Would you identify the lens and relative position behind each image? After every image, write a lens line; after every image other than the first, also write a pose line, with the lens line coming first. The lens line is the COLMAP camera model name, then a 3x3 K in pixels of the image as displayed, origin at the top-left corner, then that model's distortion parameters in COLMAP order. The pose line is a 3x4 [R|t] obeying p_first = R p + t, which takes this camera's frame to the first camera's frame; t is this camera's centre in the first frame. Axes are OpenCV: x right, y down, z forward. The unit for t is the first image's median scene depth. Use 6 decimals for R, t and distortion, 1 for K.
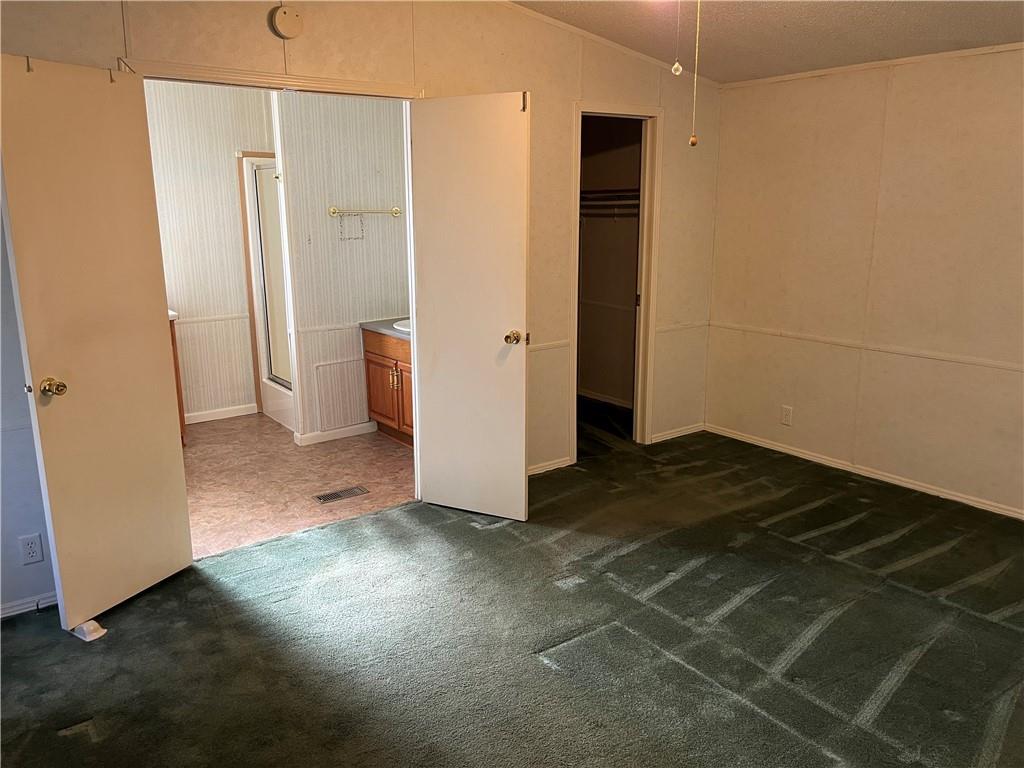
lens RADIAL K [[779.2, 0, 518.9], [0, 779.2, 377.5], [0, 0, 1]] dist [0.036652, -0.043870]
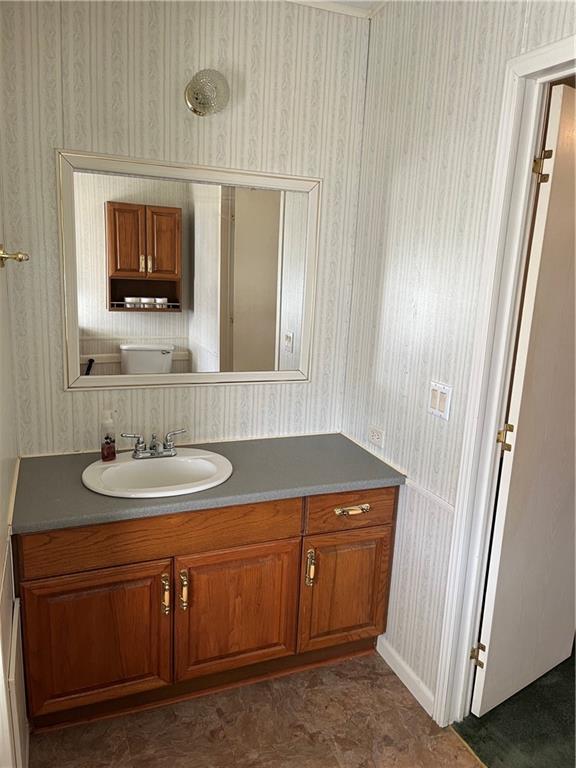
lens RADIAL K [[584.4, 0, 287.9], [0, 584.4, 386.3], [0, 0, 1]] dist [0.036652, -0.043870]
pose [[0.243002, -0.183064, 0.952595, -0.425612], [0.168106, 0.975119, 0.144510, -0.152137], [-0.955348, 0.125021, 0.267730, 0.721122]]
